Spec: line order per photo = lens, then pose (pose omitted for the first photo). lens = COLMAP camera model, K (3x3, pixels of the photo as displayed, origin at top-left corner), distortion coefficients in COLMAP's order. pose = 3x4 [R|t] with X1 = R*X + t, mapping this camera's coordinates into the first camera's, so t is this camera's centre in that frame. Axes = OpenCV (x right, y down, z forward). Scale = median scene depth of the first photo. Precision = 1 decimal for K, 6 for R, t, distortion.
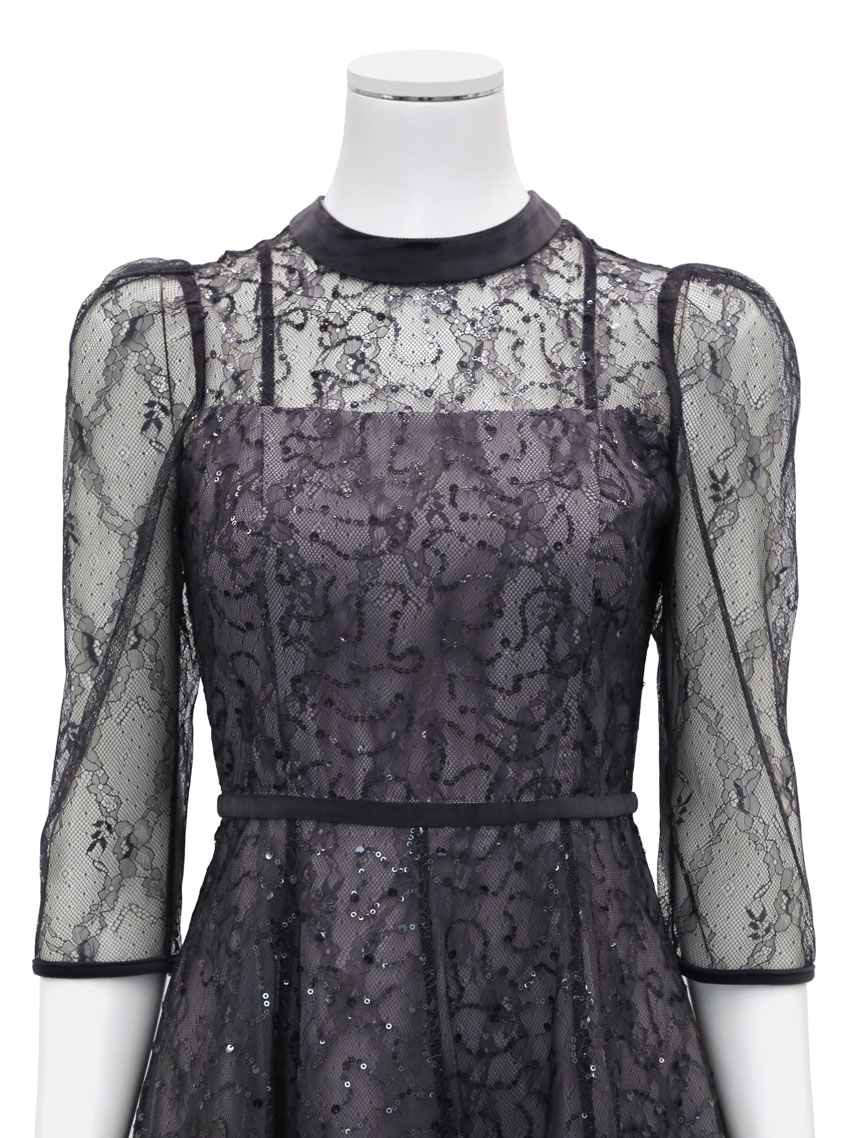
lens RADIAL K [[2560.0, 0, 421.0], [0, 2560.0, 569.0], [0, 0, 1]] dist [0.314567, -0.000167]
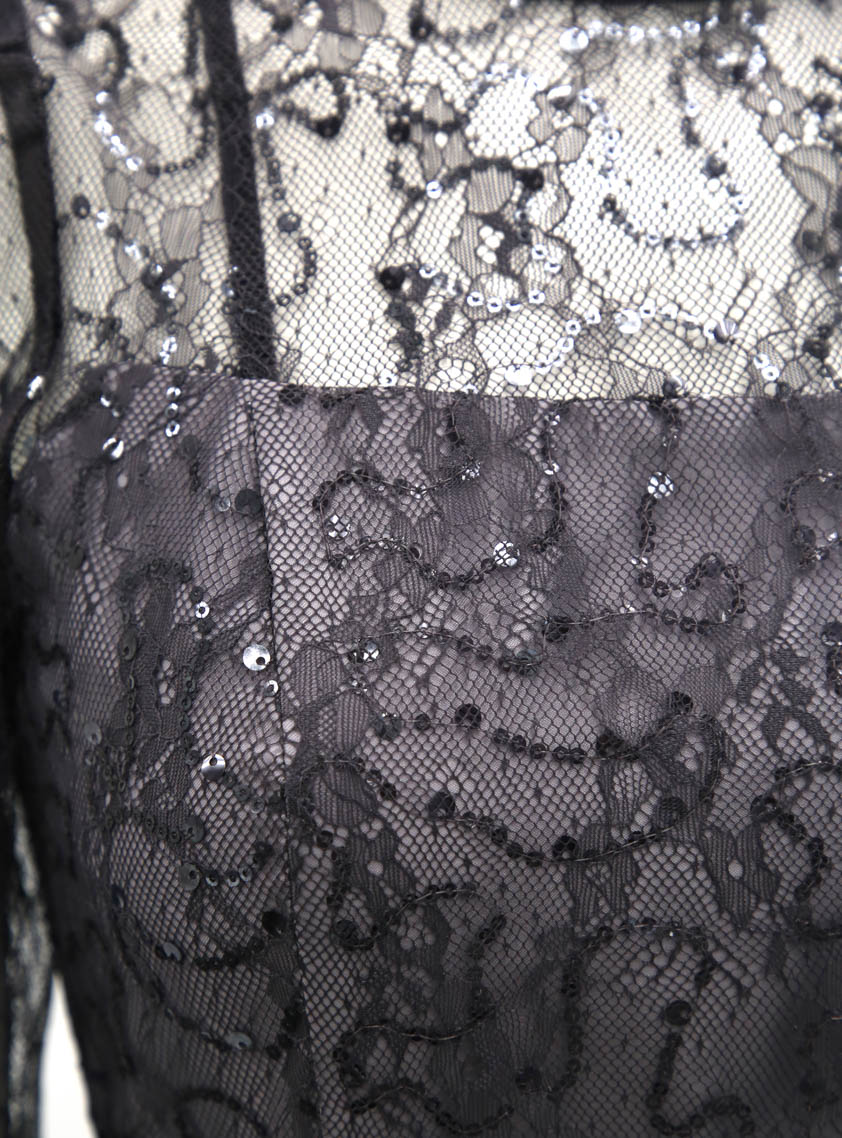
lens RADIAL K [[2196.8, 0, 375.0], [0, 2196.8, 569.4], [0, 0, 1]] dist [0.244379, -0.049363]
pose [[0.991755, -0.036332, 0.122893, -0.081999], [0.011095, 0.979712, 0.200105, -0.097684], [-0.127670, -0.197092, 0.972037, 0.705101]]
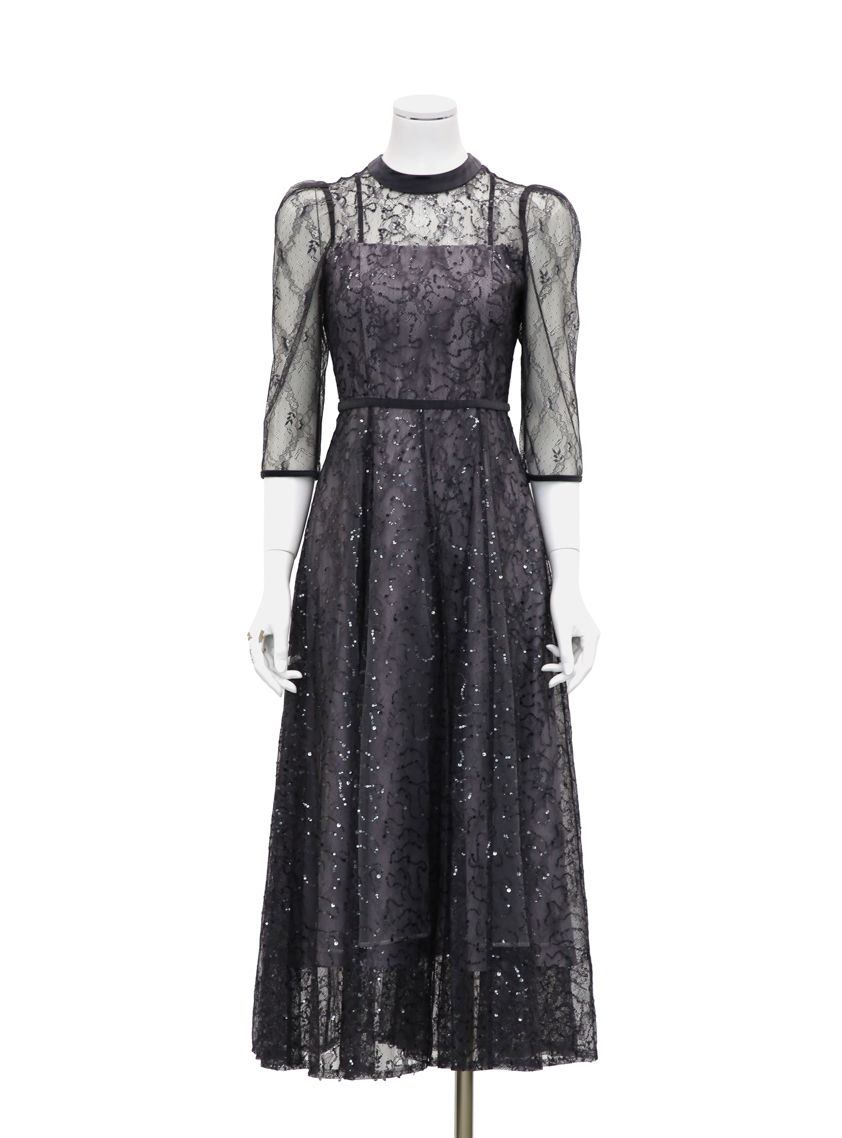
lens RADIAL K [[3523.2, 0, 421.0], [0, 3523.2, 569.0], [0, 0, 1]] dist [0.314288, 0.101530]
pose [[0.999972, 0.007149, 0.002177, -0.006532], [-0.007211, 0.999530, 0.029807, 0.151530], [-0.001963, -0.029821, 0.999553, -2.456164]]
